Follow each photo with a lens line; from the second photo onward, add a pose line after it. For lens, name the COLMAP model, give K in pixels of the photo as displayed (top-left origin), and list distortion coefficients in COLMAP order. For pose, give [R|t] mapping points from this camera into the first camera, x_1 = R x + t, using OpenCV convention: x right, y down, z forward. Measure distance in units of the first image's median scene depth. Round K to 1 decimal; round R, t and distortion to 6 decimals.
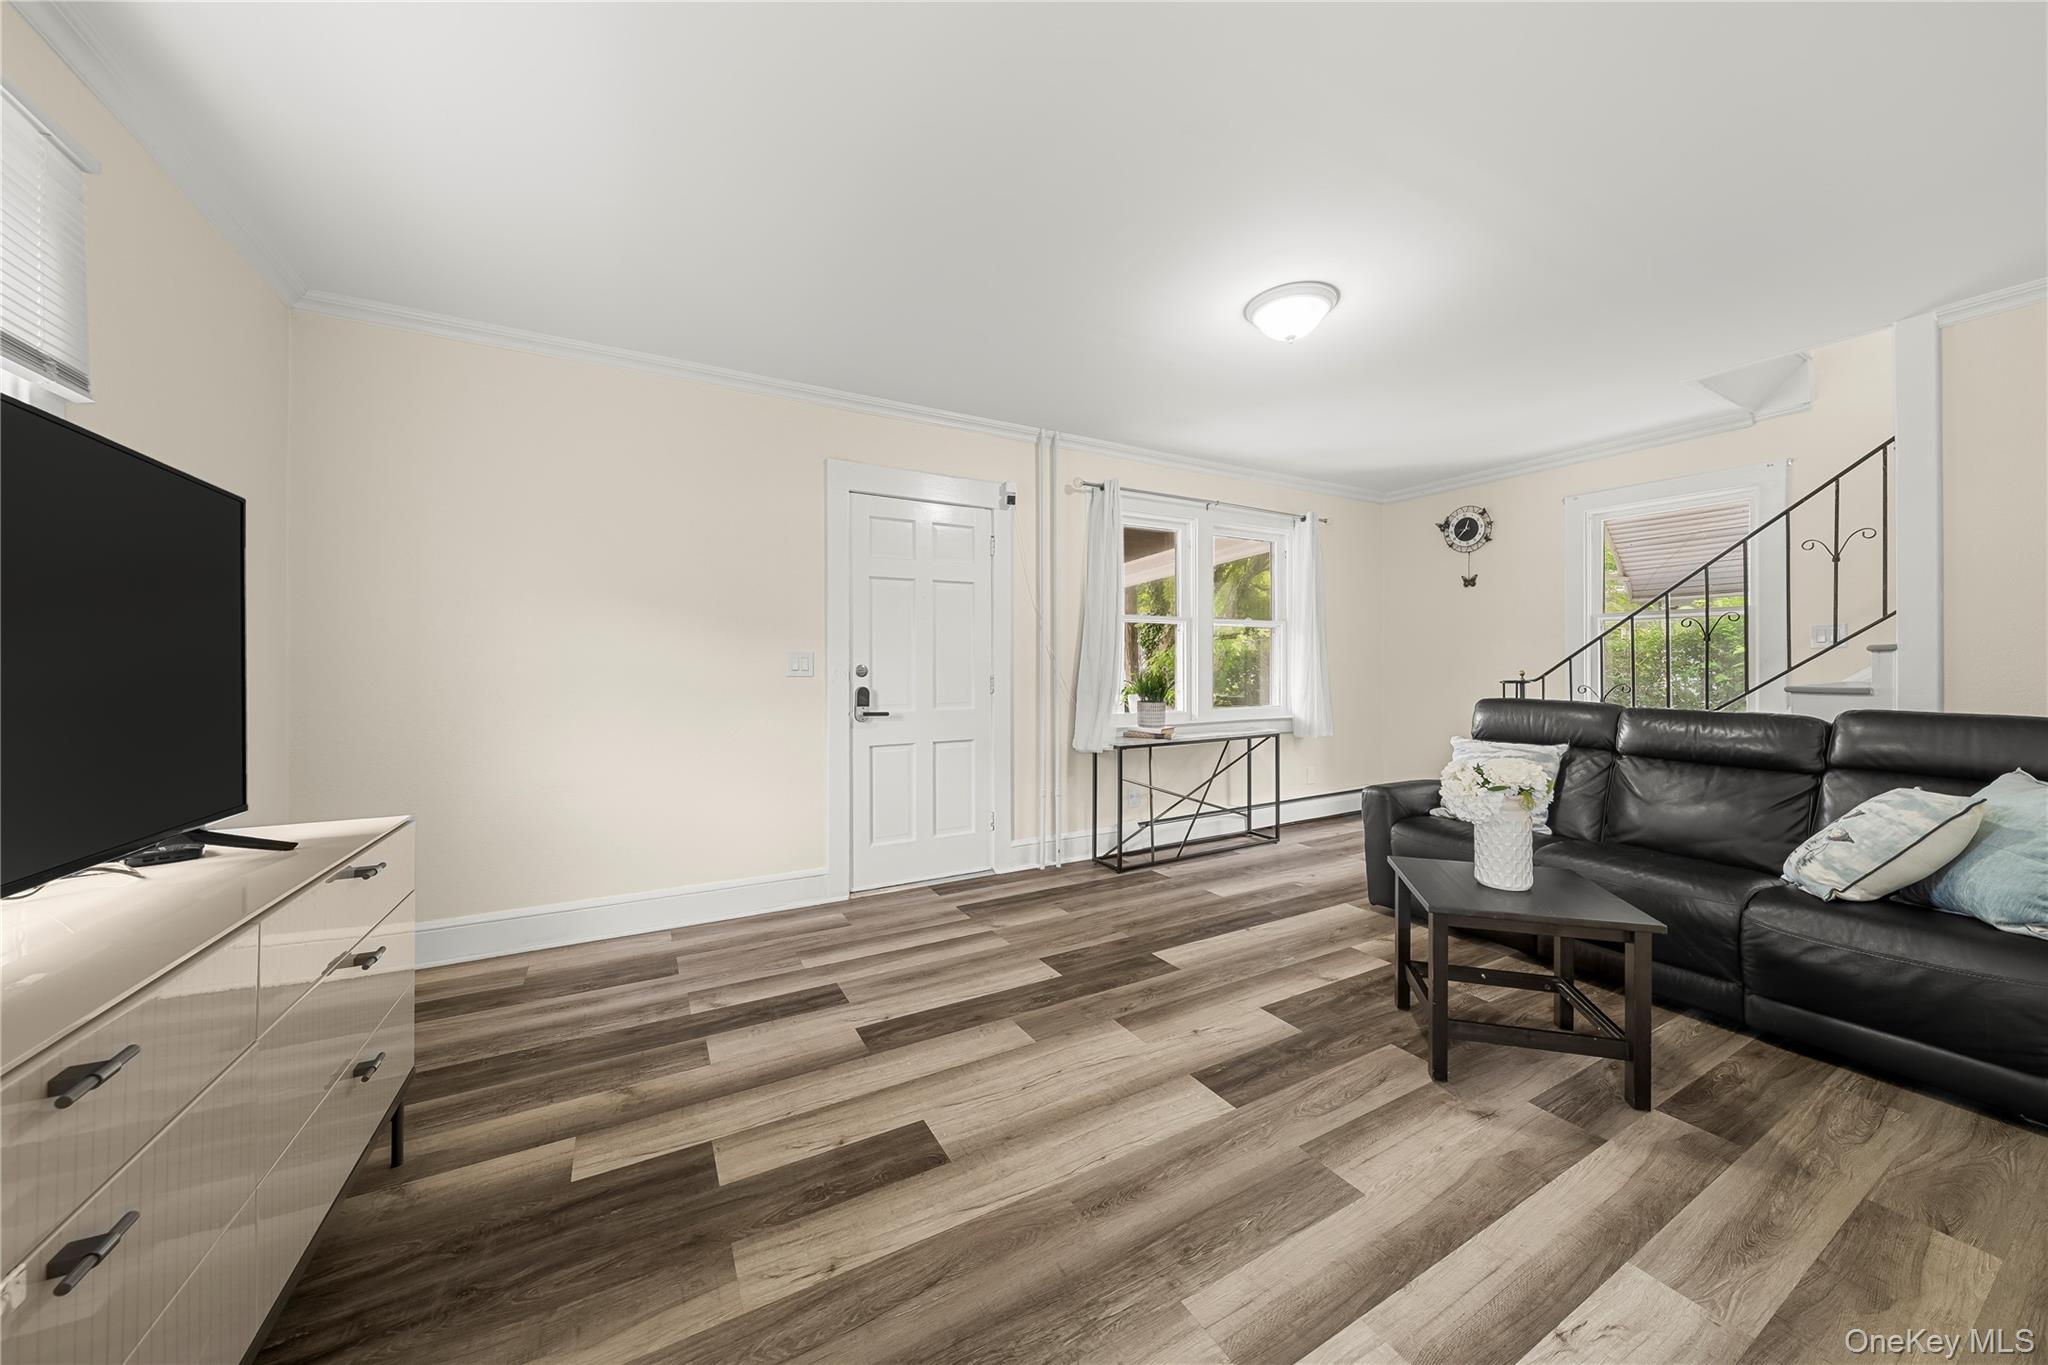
lens RADIAL K [[699.1, 0, 1023.0], [0, 699.1, 672.8], [0, 0, 1]] dist [-0.001030, -0.000062]
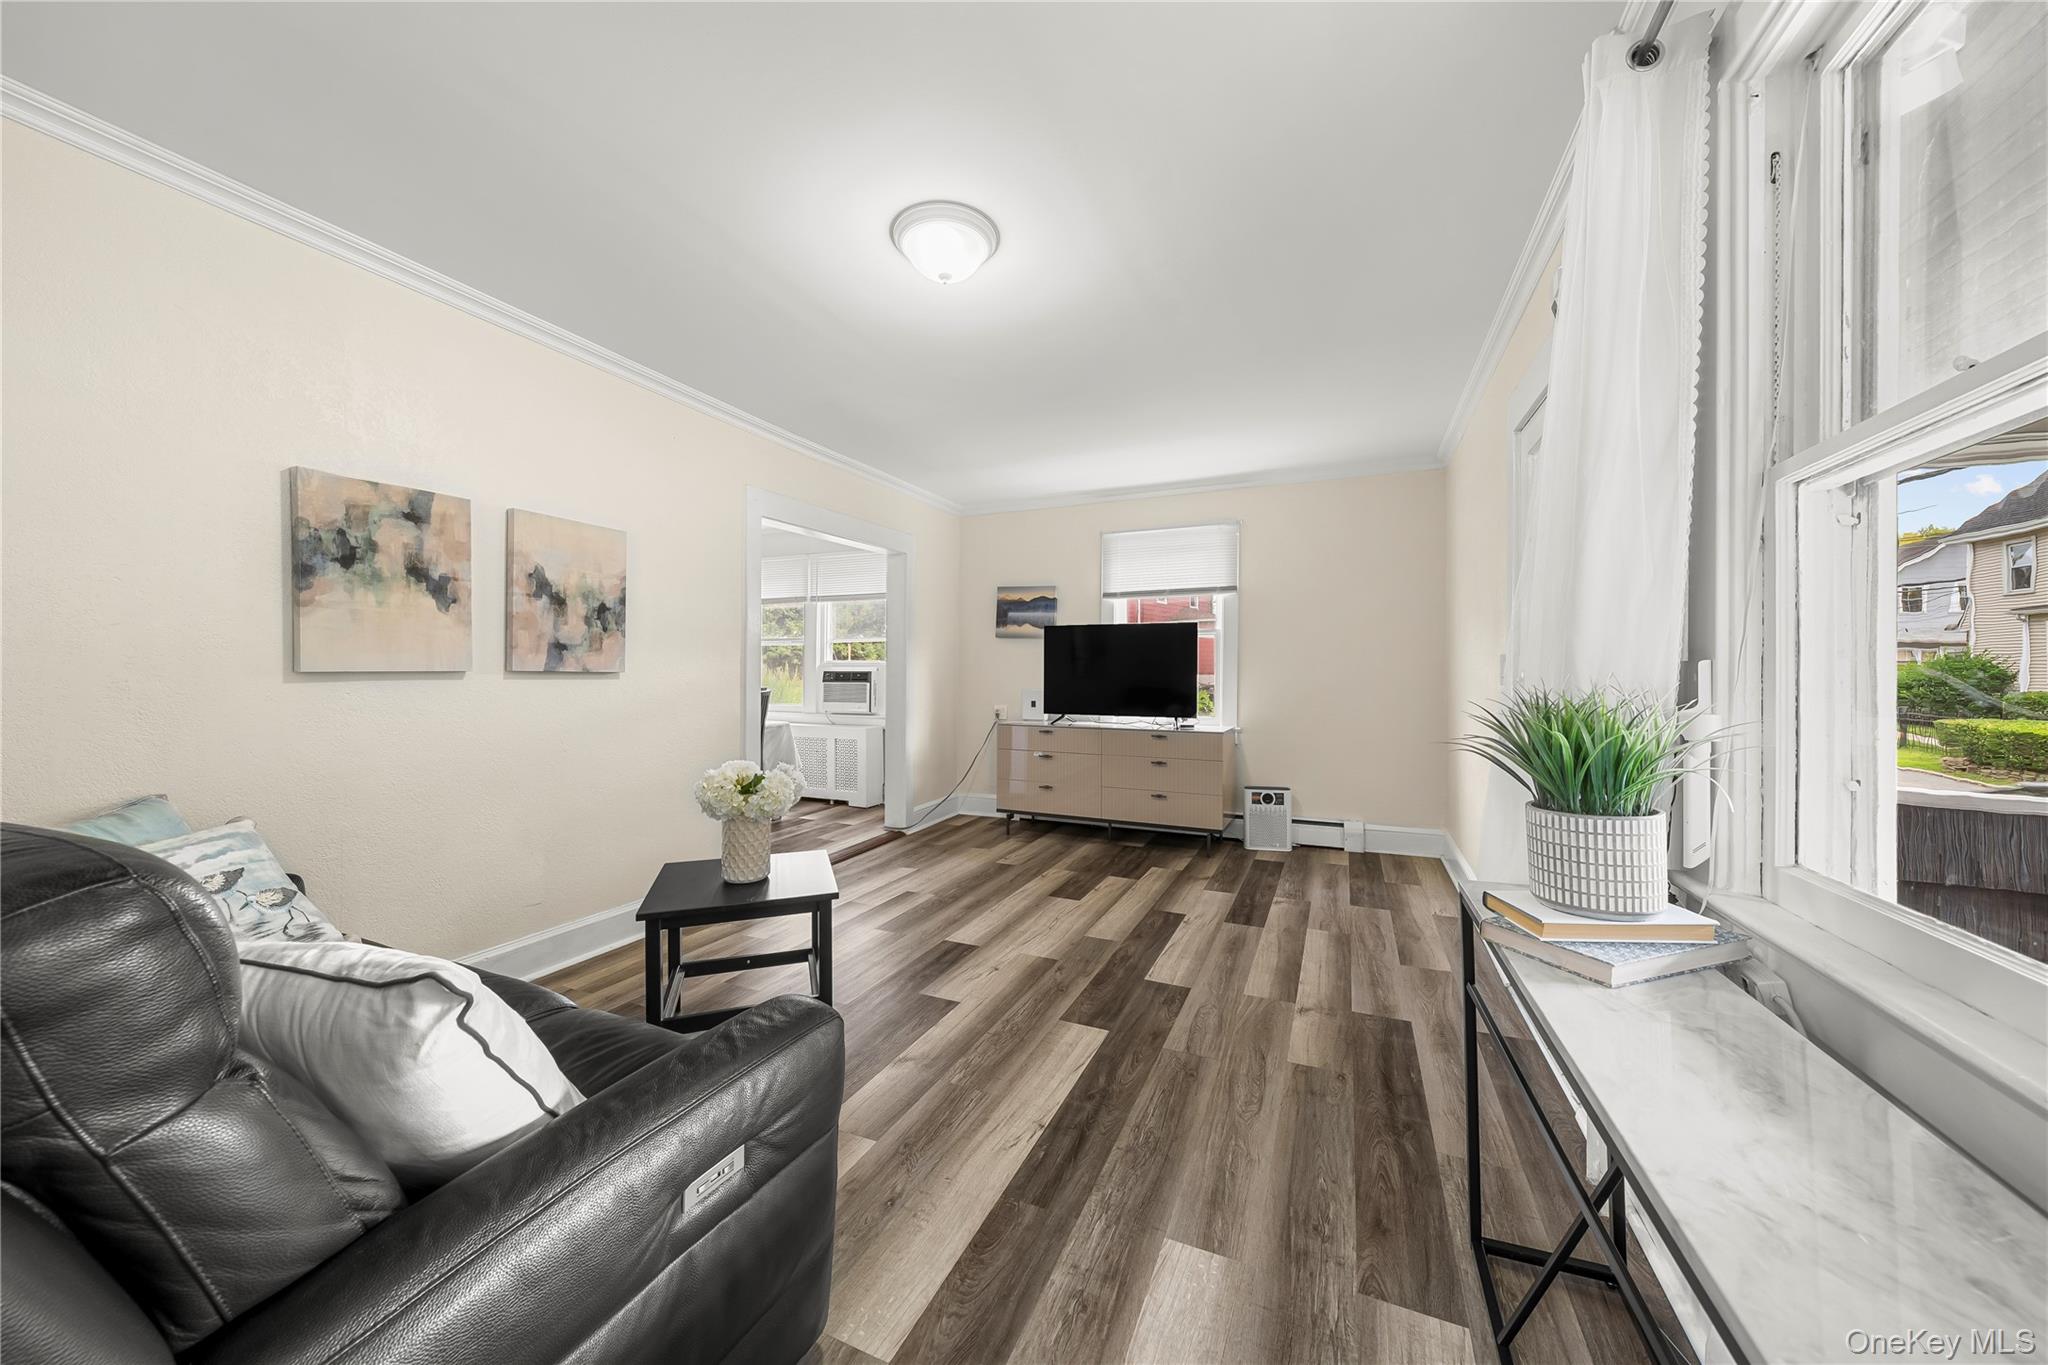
lens RADIAL K [[699.1, 0, 1023.5], [0, 699.1, 673.8], [0, 0, 1]] dist [-0.001030, -0.000062]
pose [[-0.805557, 0.001290, -0.592516, 0.765984], [-0.003139, 0.999974, 0.006444, -0.012177], [0.592510, 0.007051, -0.805533, 1.648517]]
